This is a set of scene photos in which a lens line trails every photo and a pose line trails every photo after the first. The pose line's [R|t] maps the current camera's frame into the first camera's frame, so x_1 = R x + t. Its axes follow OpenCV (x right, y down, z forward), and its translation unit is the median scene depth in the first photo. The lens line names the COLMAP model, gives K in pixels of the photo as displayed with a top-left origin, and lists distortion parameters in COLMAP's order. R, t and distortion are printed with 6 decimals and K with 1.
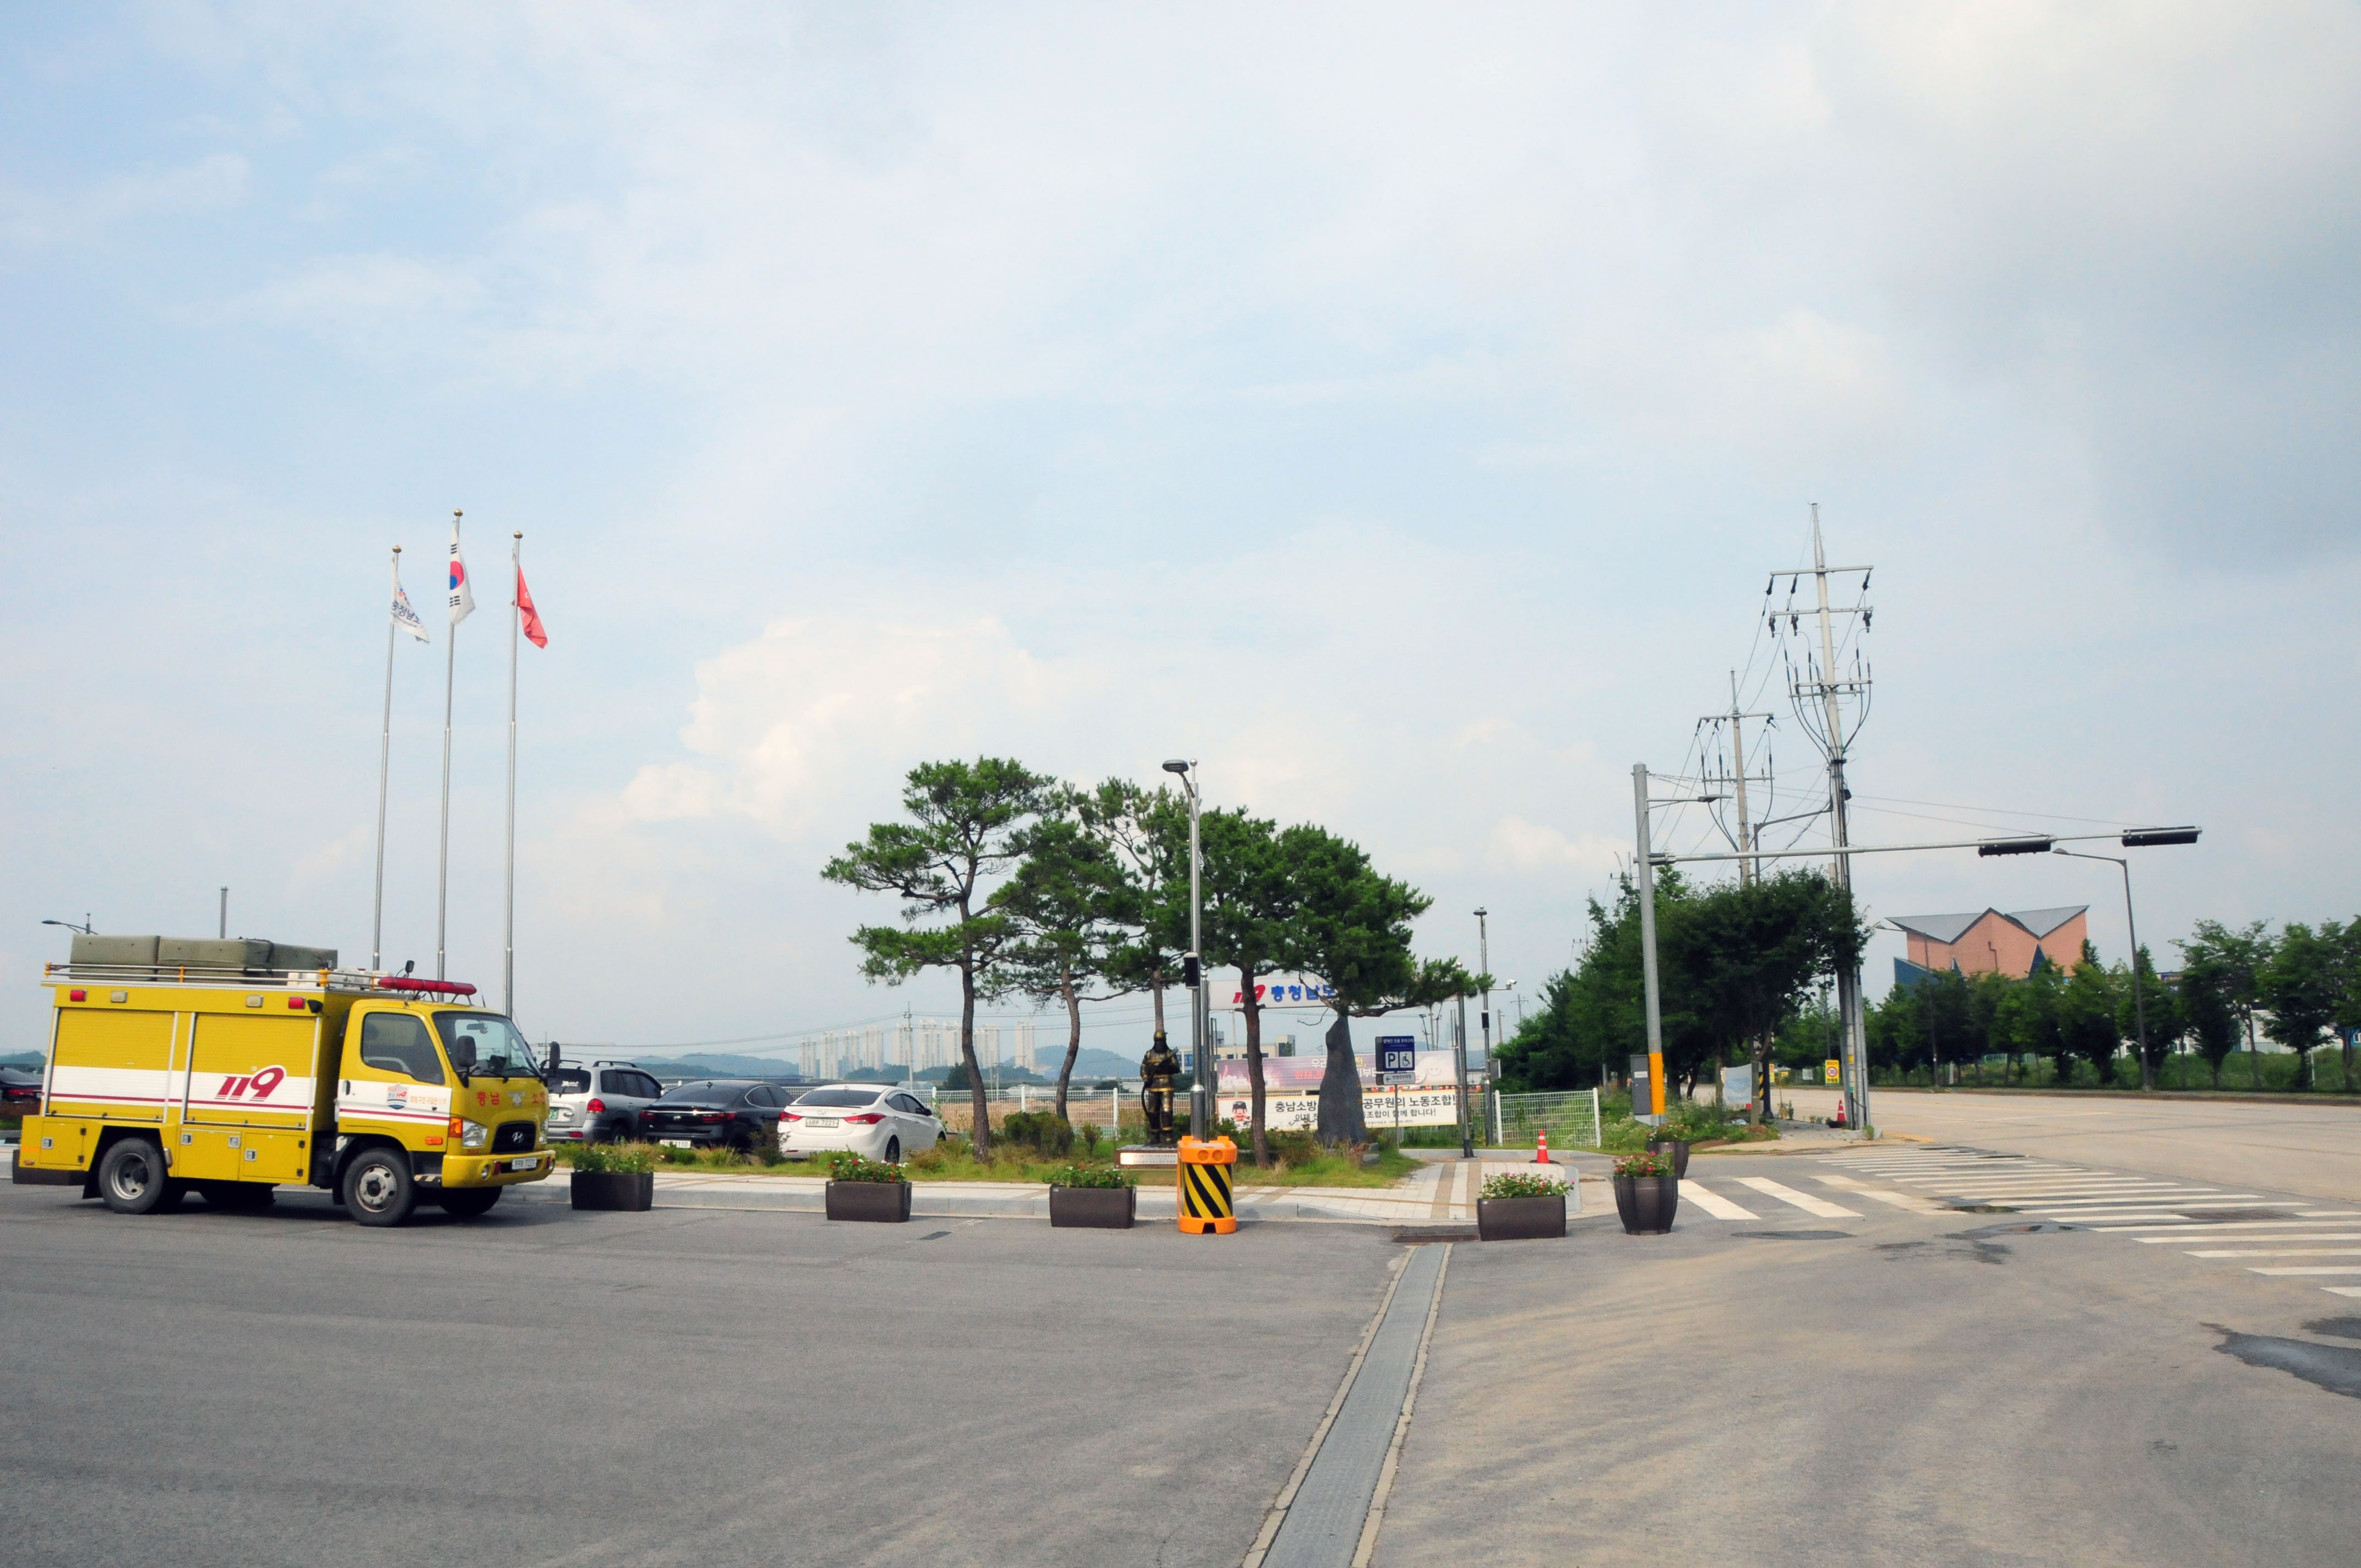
lens RADIAL K [[1885.8, 0, 1118.1], [0, 1885.8, 783.1], [0, 0, 1]] dist [-0.168911, 0.105645]
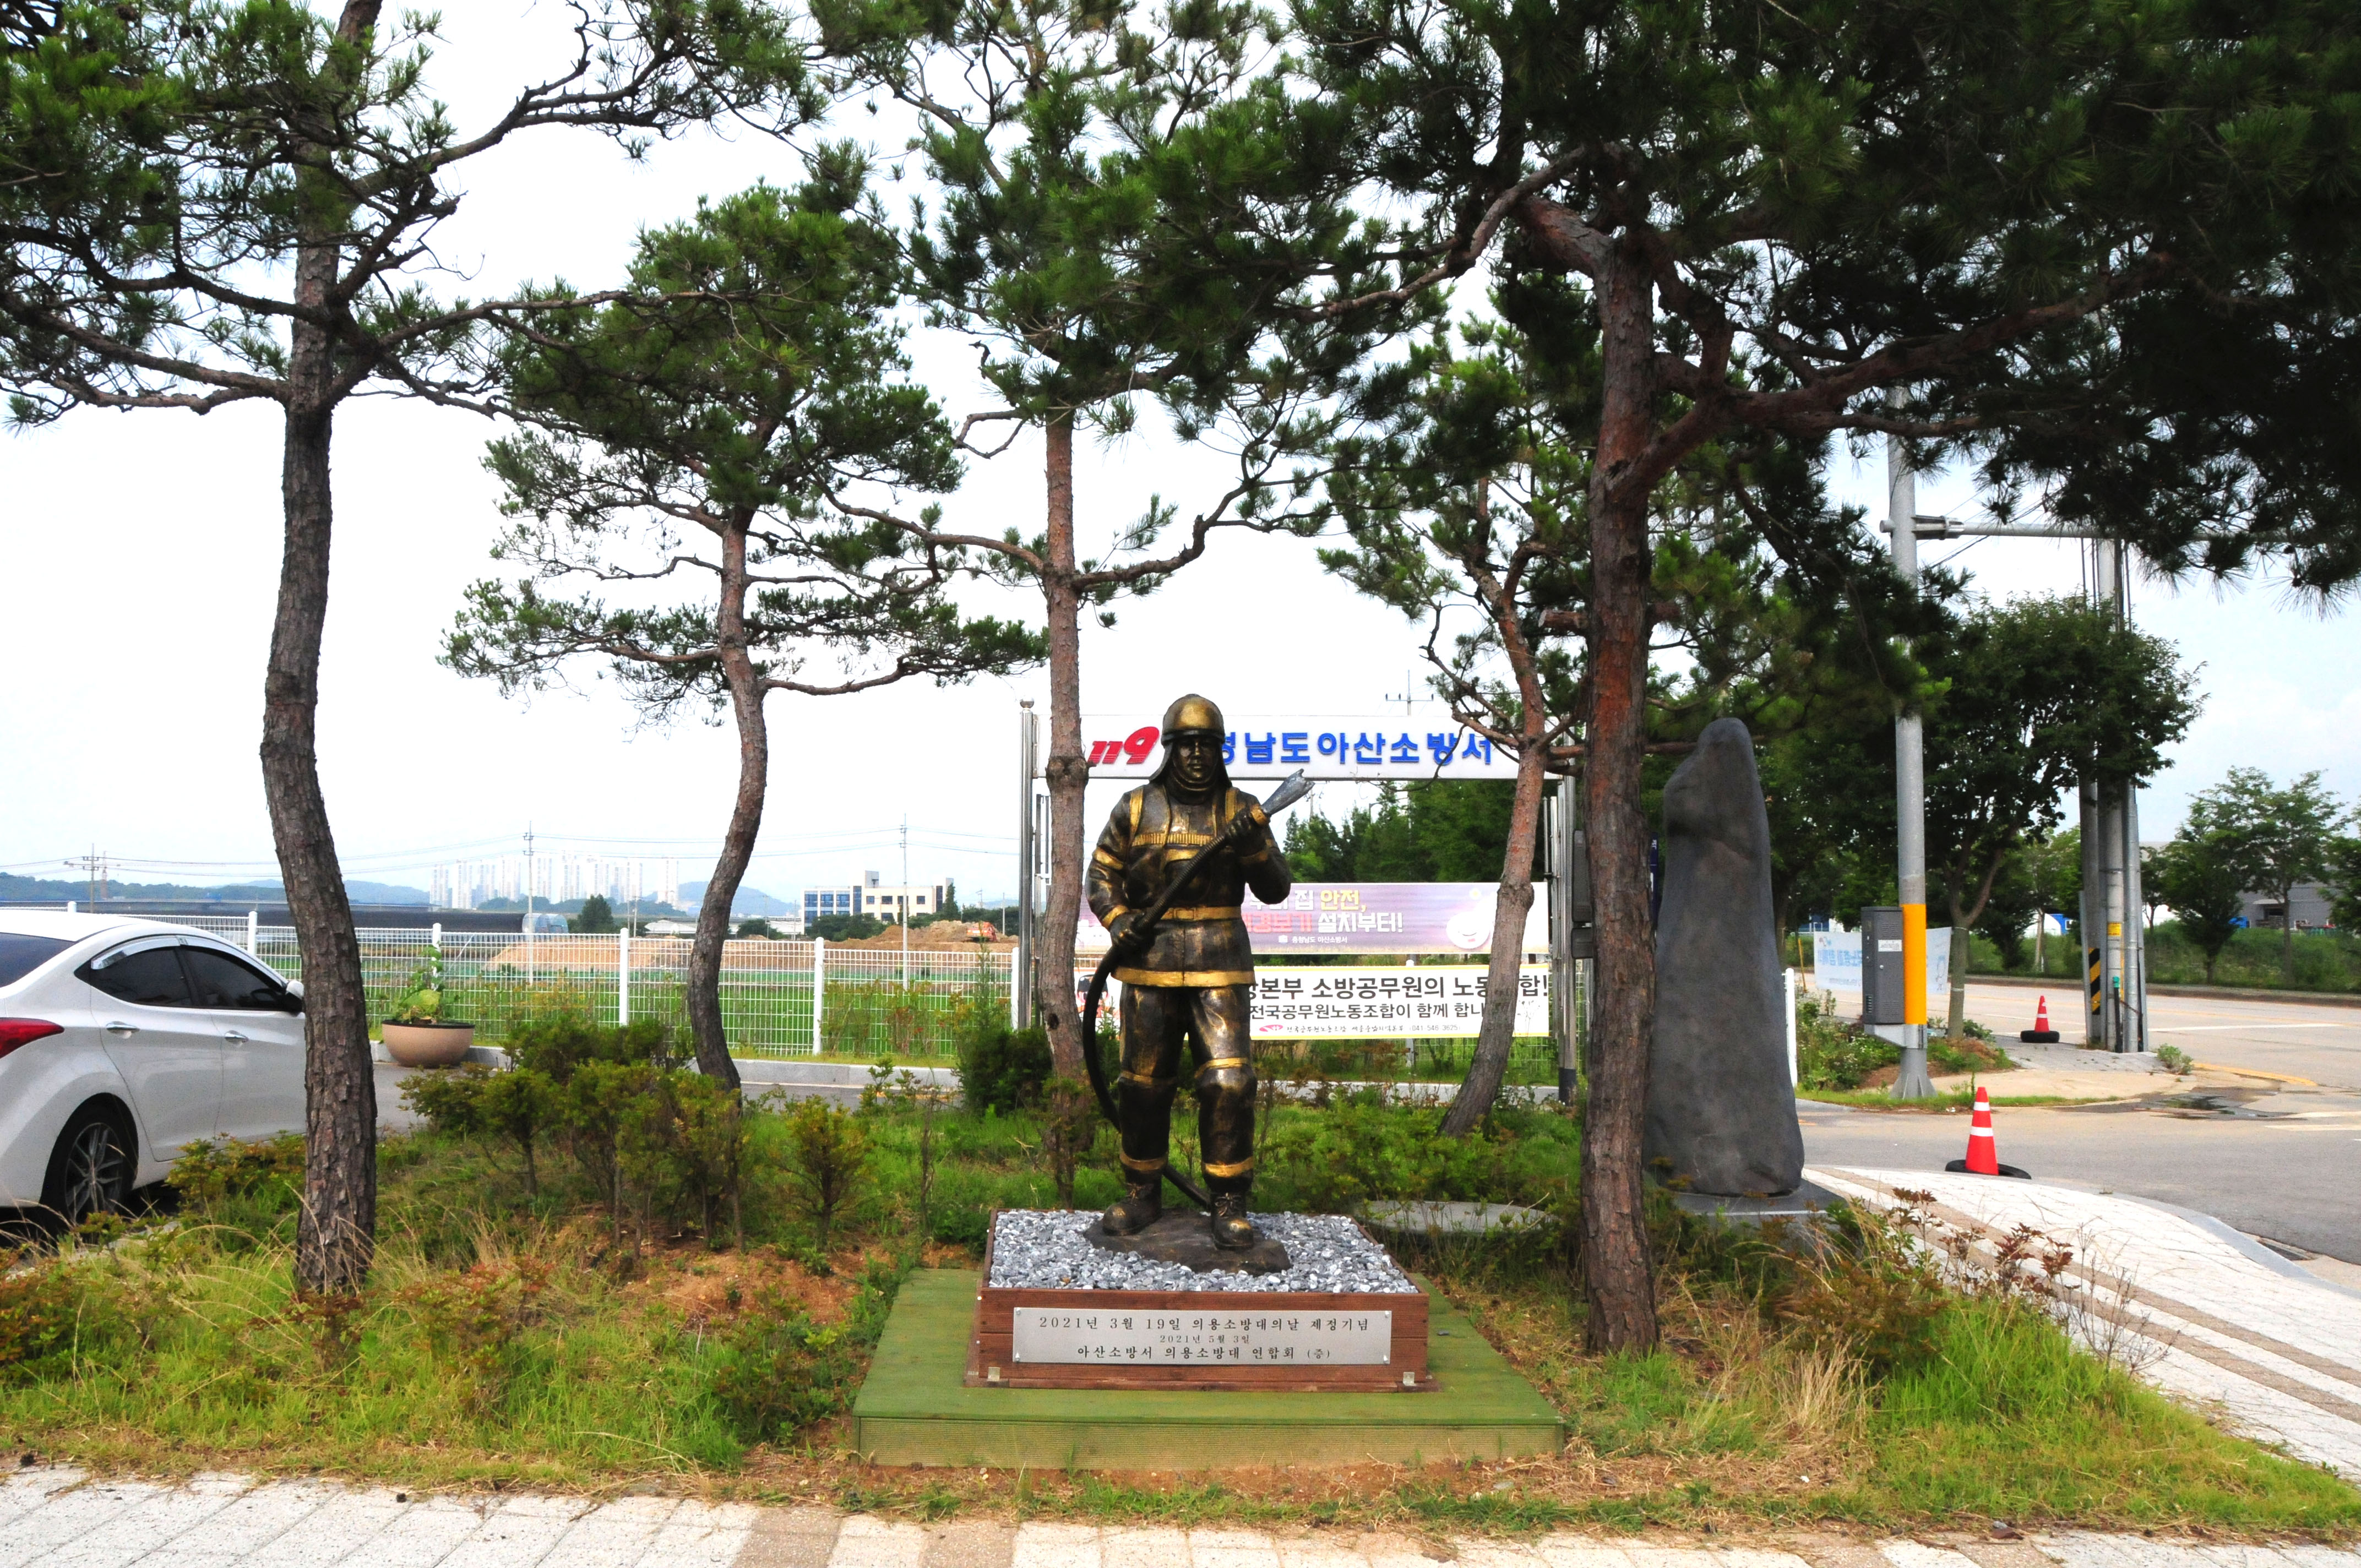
lens RADIAL K [[1885.8, 0, 1118.1], [0, 1885.8, 783.1], [0, 0, 1]] dist [-0.168911, 0.105645]
pose [[0.981814, 0.043230, 0.184857, -0.017826], [-0.058158, 0.995402, 0.076106, 0.089039], [-0.180717, -0.085473, 0.979814, 0.562369]]
